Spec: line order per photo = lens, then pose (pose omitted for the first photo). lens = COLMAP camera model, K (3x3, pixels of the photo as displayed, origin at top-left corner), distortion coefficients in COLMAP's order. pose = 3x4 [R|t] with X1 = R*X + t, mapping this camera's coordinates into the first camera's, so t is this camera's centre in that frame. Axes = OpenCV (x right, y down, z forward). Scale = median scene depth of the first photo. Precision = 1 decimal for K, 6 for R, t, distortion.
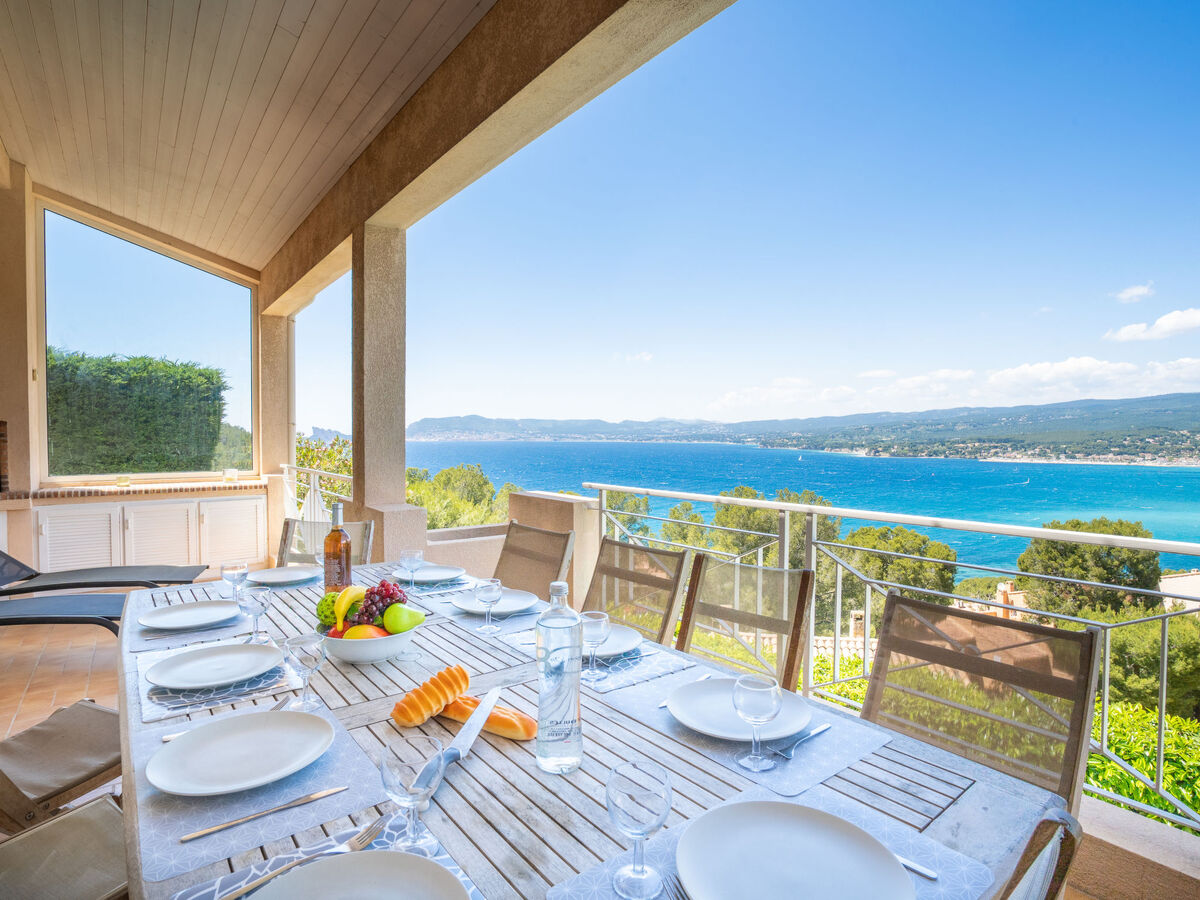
lens RADIAL K [[630.1, 0, 599.1], [0, 630.1, 447.4], [0, 0, 1]] dist [-0.064561, 0.029918]
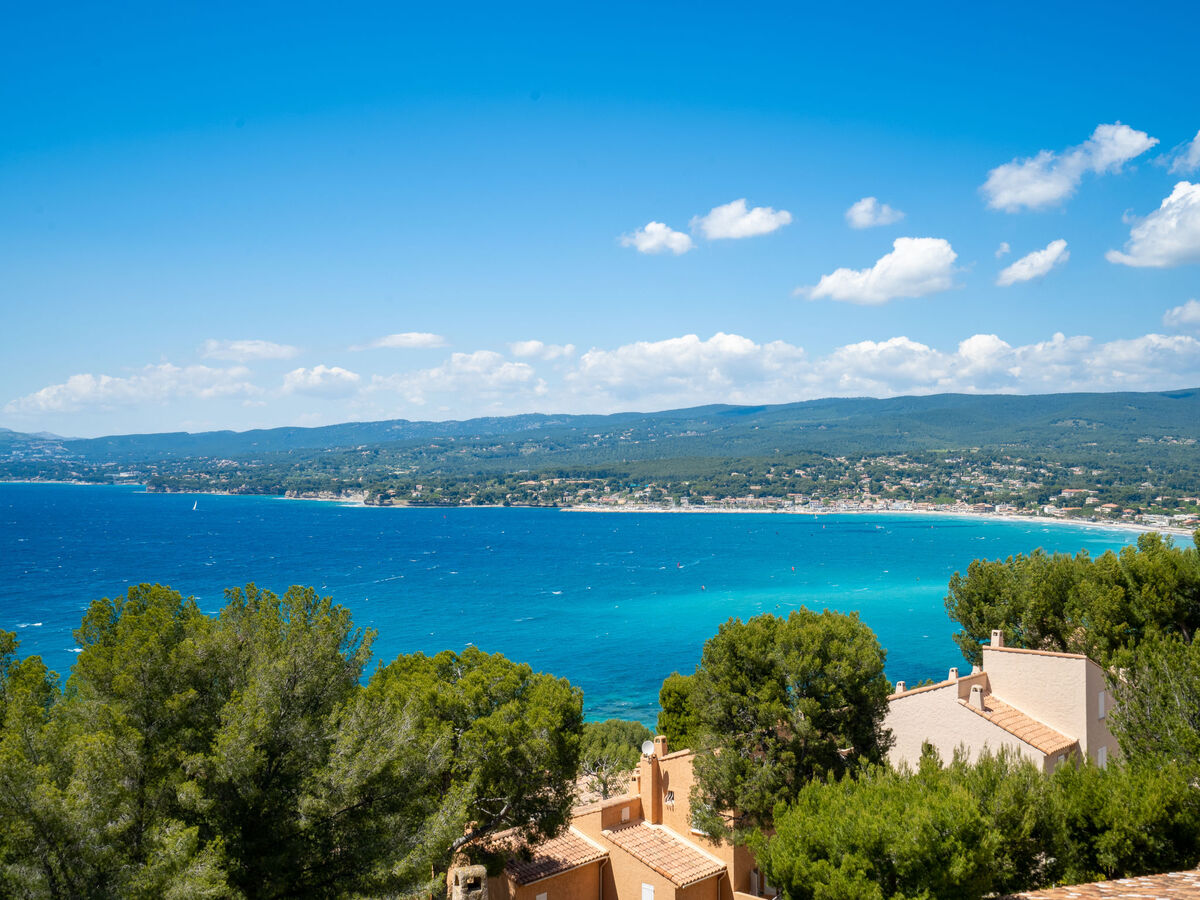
lens RADIAL K [[1303.2, 0, 595.7], [0, 1303.2, 446.8], [0, 0, 1]] dist [0.023522, 0.117131]
pose [[0.836319, 0.007222, 0.548196, -0.044232], [0.011080, 0.999486, -0.030072, -0.008937], [-0.548132, 0.031224, 0.835809, 0.517628]]
